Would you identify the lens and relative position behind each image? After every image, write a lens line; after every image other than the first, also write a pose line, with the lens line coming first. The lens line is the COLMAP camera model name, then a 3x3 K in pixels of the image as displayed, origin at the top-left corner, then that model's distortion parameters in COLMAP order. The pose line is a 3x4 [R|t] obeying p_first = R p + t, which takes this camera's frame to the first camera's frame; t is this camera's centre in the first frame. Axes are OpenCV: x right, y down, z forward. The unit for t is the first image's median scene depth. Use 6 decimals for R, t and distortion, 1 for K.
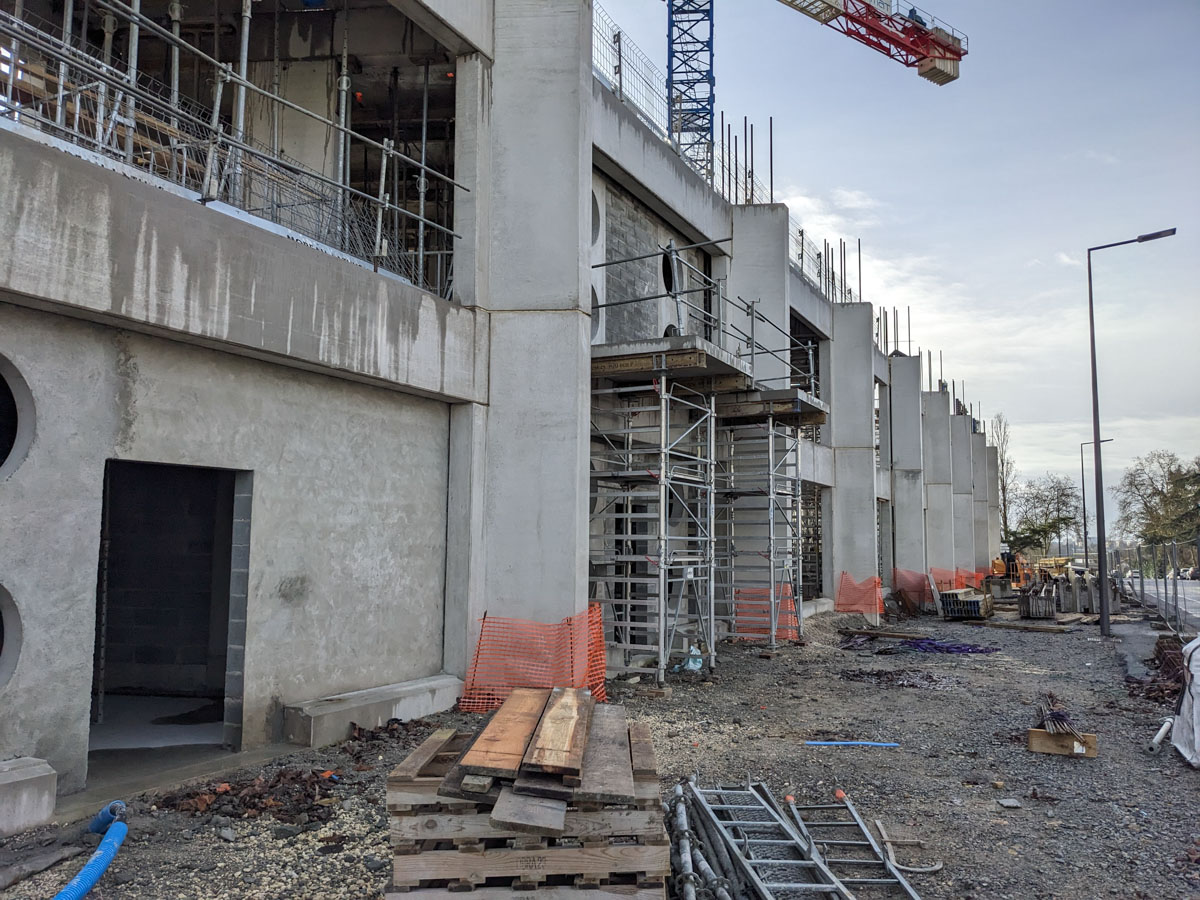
lens RADIAL K [[936.1, 0, 600.0], [0, 936.1, 450.0], [0, 0, 1]] dist [0.048015, -0.001980]
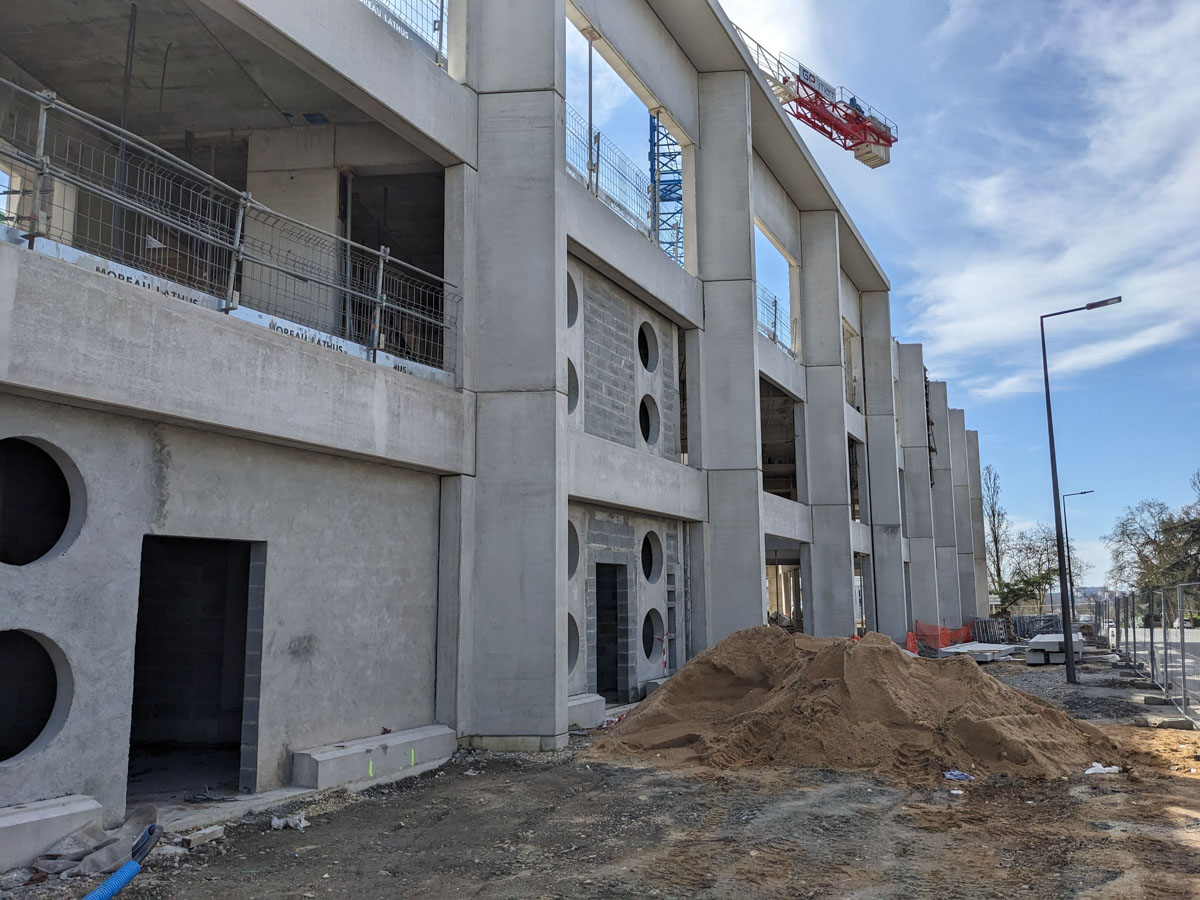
lens RADIAL K [[954.0, 0, 600.0], [0, 954.0, 450.0], [0, 0, 1]] dist [0.051547, -0.051988]
pose [[0.999880, -0.015052, 0.003579, 0.027236], [0.015233, 0.998226, -0.057565, -0.013743], [-0.002706, 0.057613, 0.998335, -0.142363]]
